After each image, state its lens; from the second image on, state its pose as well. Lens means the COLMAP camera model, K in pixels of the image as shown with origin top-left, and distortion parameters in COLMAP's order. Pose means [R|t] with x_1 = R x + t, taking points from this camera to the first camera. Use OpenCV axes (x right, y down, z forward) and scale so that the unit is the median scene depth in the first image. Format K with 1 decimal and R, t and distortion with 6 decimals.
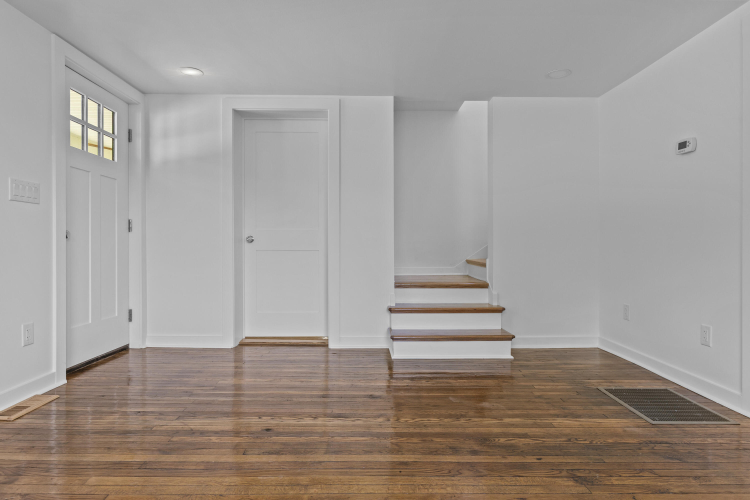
lens RADIAL K [[443.3, 0, 371.1], [0, 443.3, 249.2], [0, 0, 1]] dist [0.013391, 0.000117]
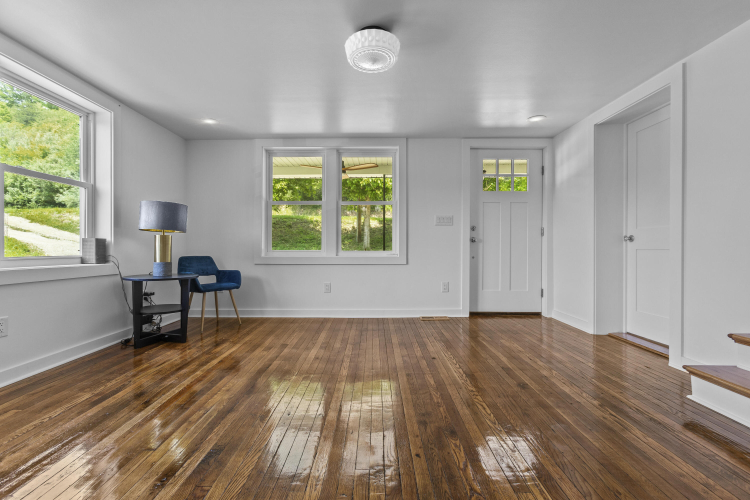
lens RADIAL K [[332.0, 0, 371.7], [0, 332.0, 248.7], [0, 0, 1]] dist [-0.002157, -0.000164]
pose [[-0.010808, 0.002594, -0.999938, 0.926494], [-0.007992, 0.999964, 0.002681, 0.006819], [0.999910, 0.008021, -0.010787, 0.747091]]
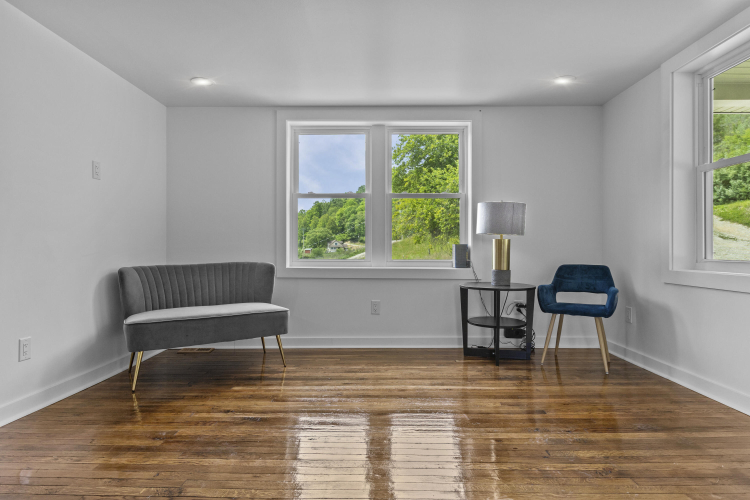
lens RADIAL K [[435.9, 0, 375.0], [0, 435.9, 250.0], [0, 0, 1]] dist [0.000261, 0.001329]
pose [[-0.999787, -0.001024, 0.020622, 0.012451], [-0.000813, 0.999947, 0.010243, -0.014153], [-0.020631, 0.010224, -0.999735, 1.458368]]
